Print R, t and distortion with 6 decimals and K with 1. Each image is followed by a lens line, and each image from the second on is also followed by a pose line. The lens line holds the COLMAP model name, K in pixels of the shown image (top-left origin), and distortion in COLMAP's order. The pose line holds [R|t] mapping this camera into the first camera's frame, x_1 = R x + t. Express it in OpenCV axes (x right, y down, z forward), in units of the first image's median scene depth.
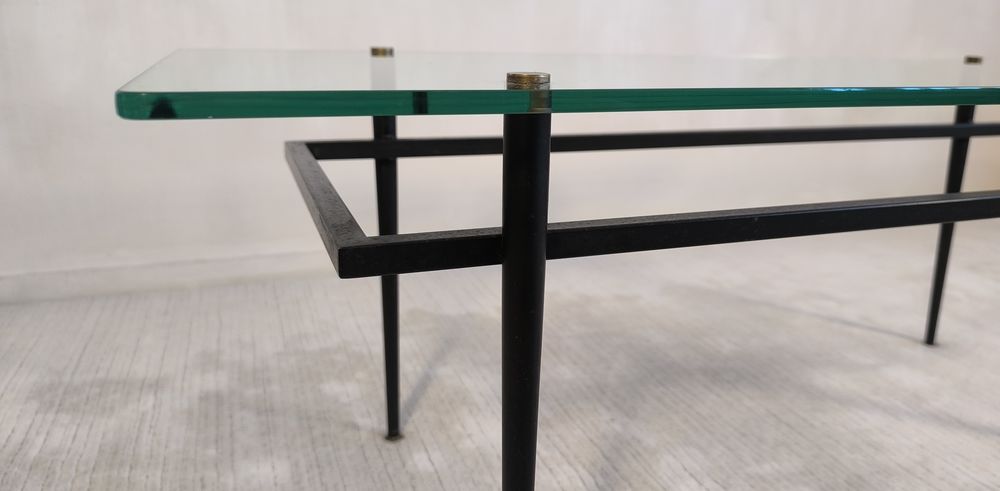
lens RADIAL K [[741.7, 0, 500.0], [0, 741.7, 245.5], [0, 0, 1]] dist [0.037314, -0.000570]
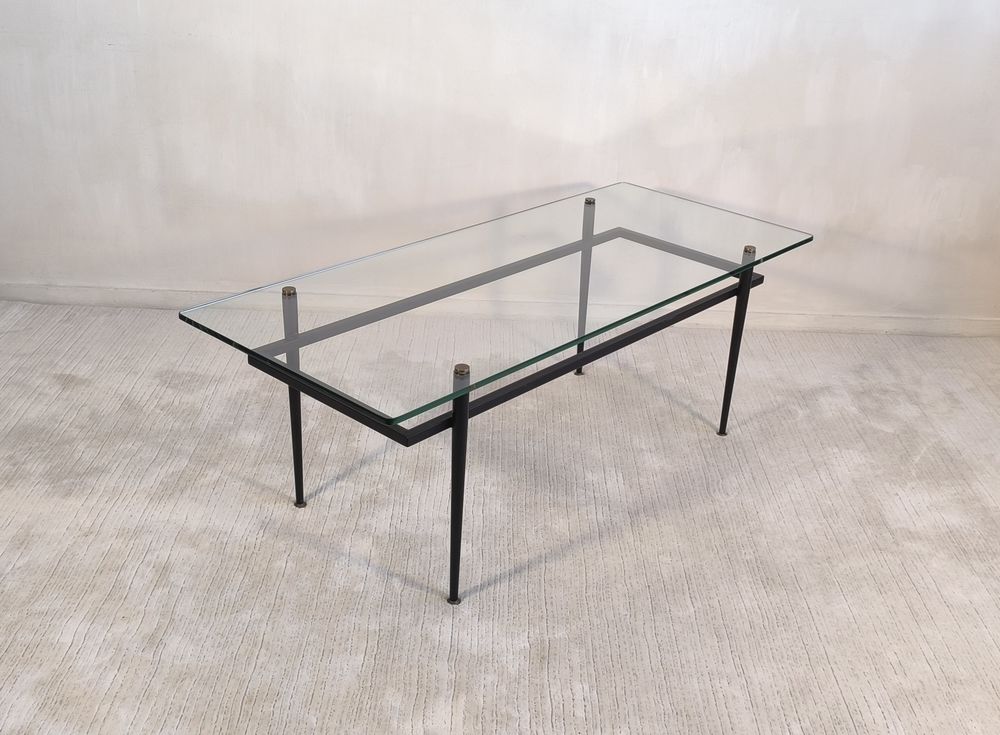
lens RADIAL K [[1051.6, 0, 500.0], [0, 1051.6, 367.5], [0, 0, 1]] dist [0.017365, -0.006121]
pose [[0.943734, 0.160466, -0.289164, 0.900929], [-0.110364, 0.977081, 0.182022, -0.377703], [0.311745, -0.139867, 0.939815, -1.139325]]
